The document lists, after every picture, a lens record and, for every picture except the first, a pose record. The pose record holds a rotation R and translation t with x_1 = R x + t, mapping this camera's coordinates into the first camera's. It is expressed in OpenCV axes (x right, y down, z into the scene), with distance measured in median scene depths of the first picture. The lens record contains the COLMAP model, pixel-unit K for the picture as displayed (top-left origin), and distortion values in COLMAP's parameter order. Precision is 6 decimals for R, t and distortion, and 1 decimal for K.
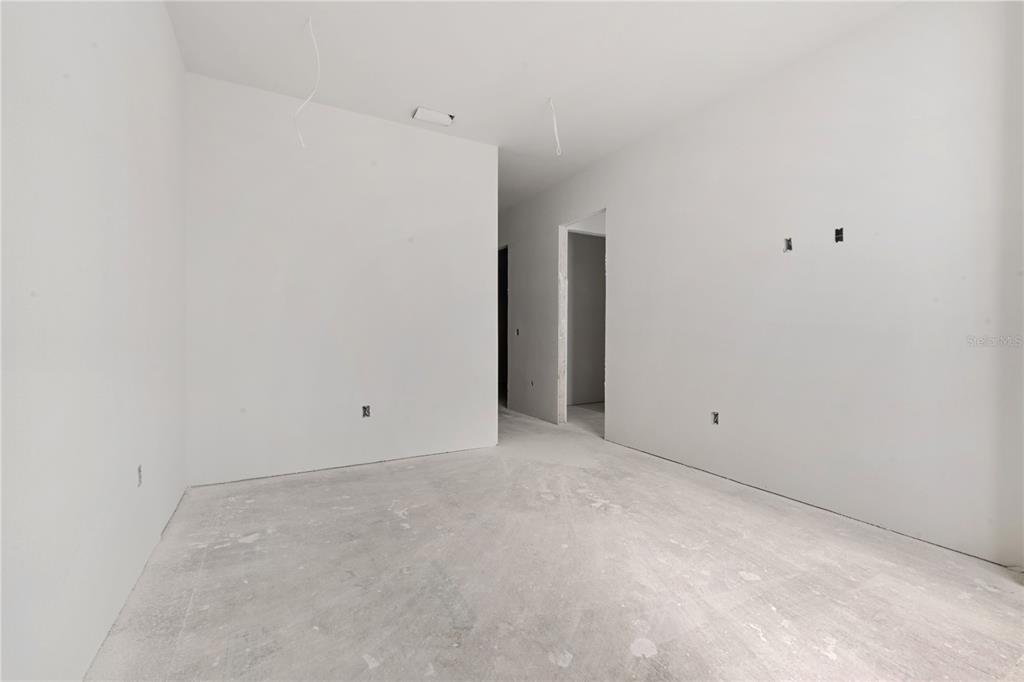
lens RADIAL K [[432.7, 0, 511.5], [0, 432.7, 338.8], [0, 0, 1]] dist [-0.000932, -0.000049]
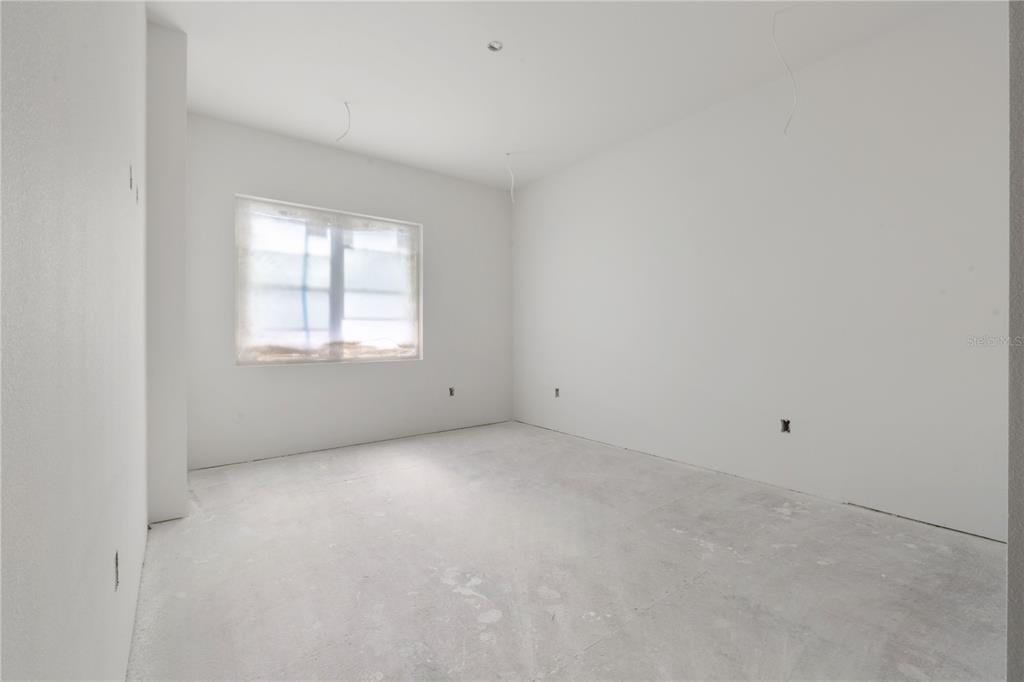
lens RADIAL K [[432.7, 0, 512.0], [0, 432.7, 336.2], [0, 0, 1]] dist [-0.000932, -0.000049]
pose [[-0.989718, 0.000120, -0.143035, 0.243502], [-0.001724, 0.999917, 0.012767, -0.019693], [0.143025, 0.012882, -0.989635, 1.734397]]
